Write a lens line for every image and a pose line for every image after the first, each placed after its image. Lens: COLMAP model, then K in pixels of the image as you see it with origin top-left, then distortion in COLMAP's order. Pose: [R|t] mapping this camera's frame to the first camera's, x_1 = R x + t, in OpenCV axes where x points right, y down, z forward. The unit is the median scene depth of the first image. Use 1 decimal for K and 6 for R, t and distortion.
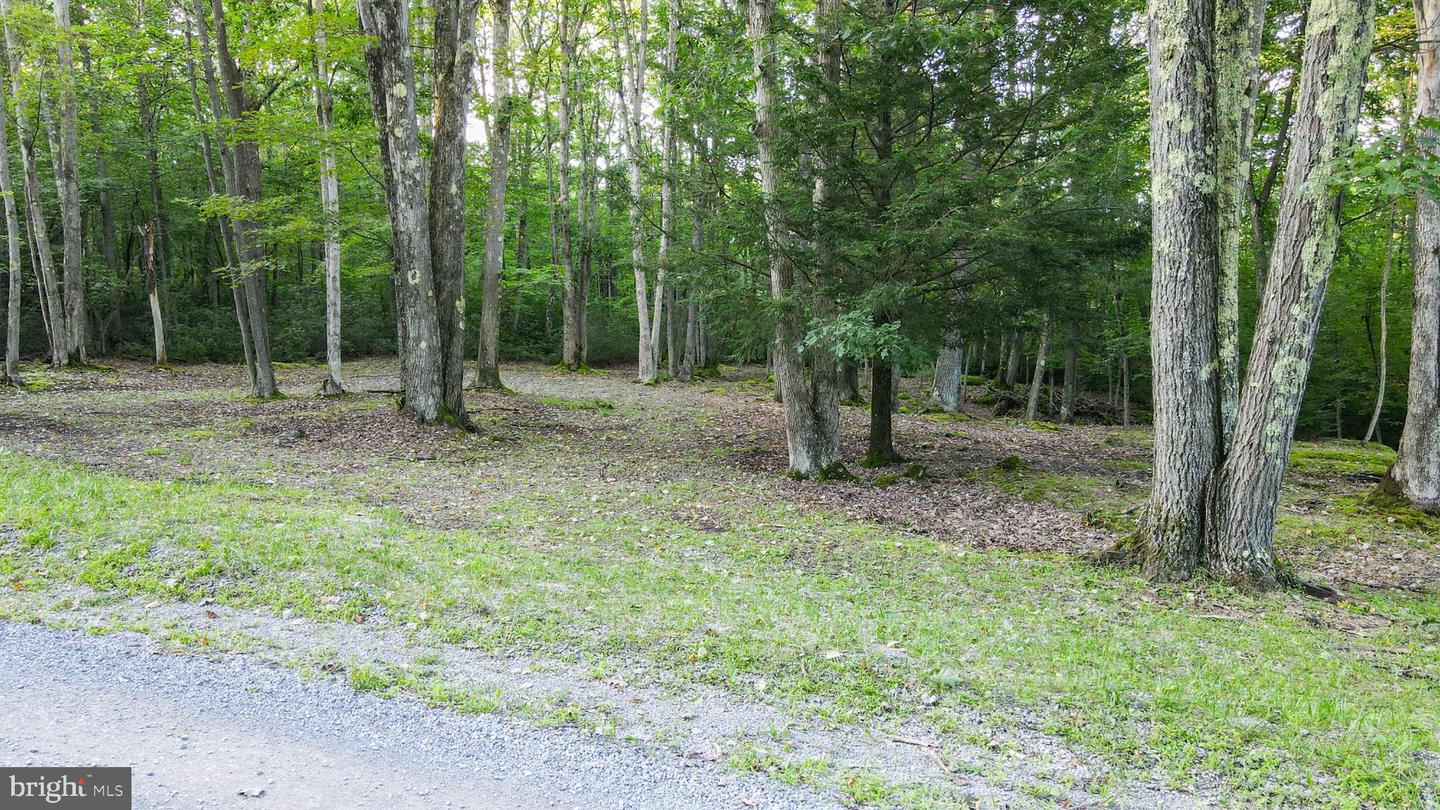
lens RADIAL K [[1002.9, 0, 720.0], [0, 1002.9, 405.0], [0, 0, 1]] dist [0.000172, 0.004201]
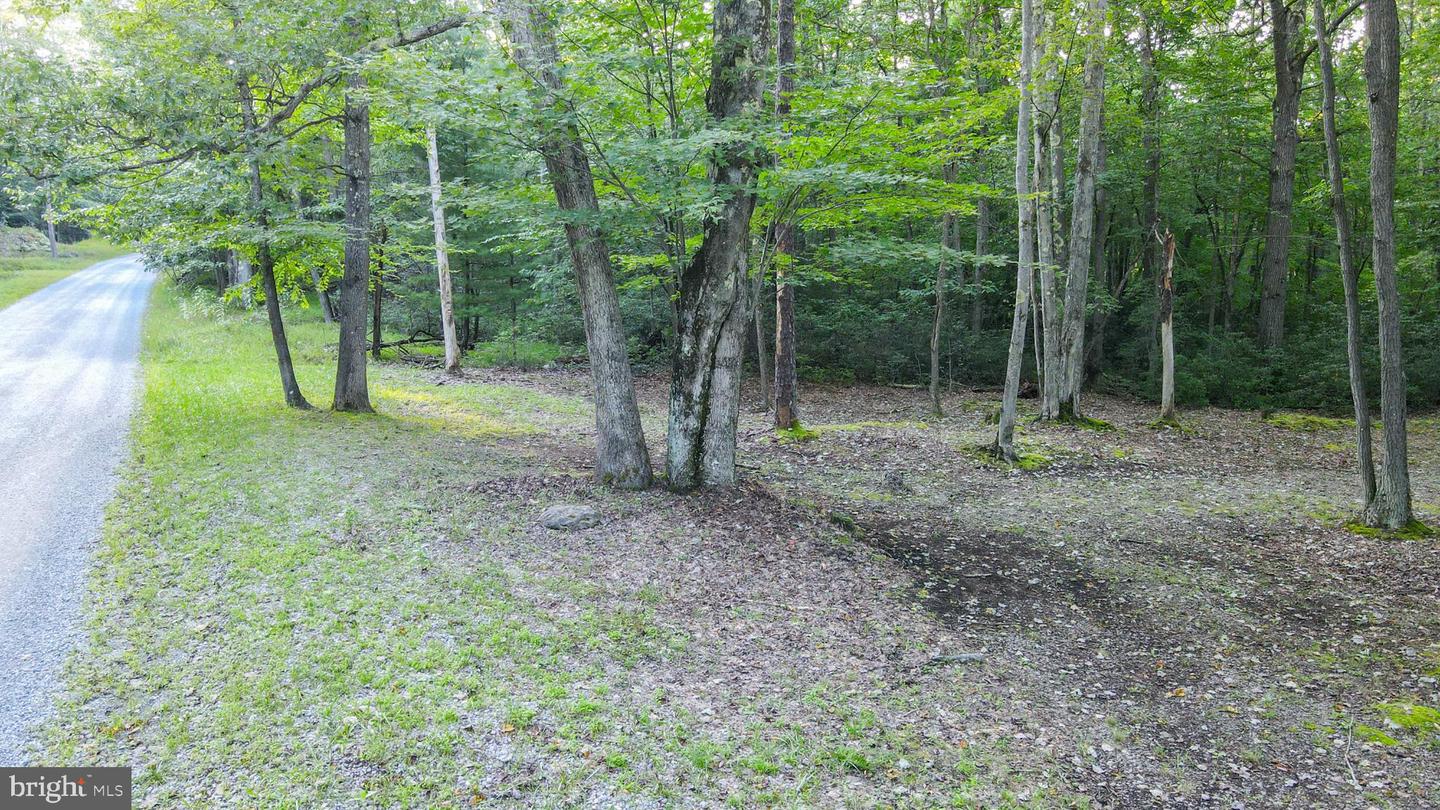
lens RADIAL K [[1002.9, 0, 720.0], [0, 1002.9, 405.0], [0, 0, 1]] dist [0.000172, 0.004201]
pose [[0.657340, 0.080336, -0.749300, -0.248489], [-0.076030, 0.996298, 0.040120, -0.061088], [0.749749, 0.030597, 0.661014, 0.302600]]
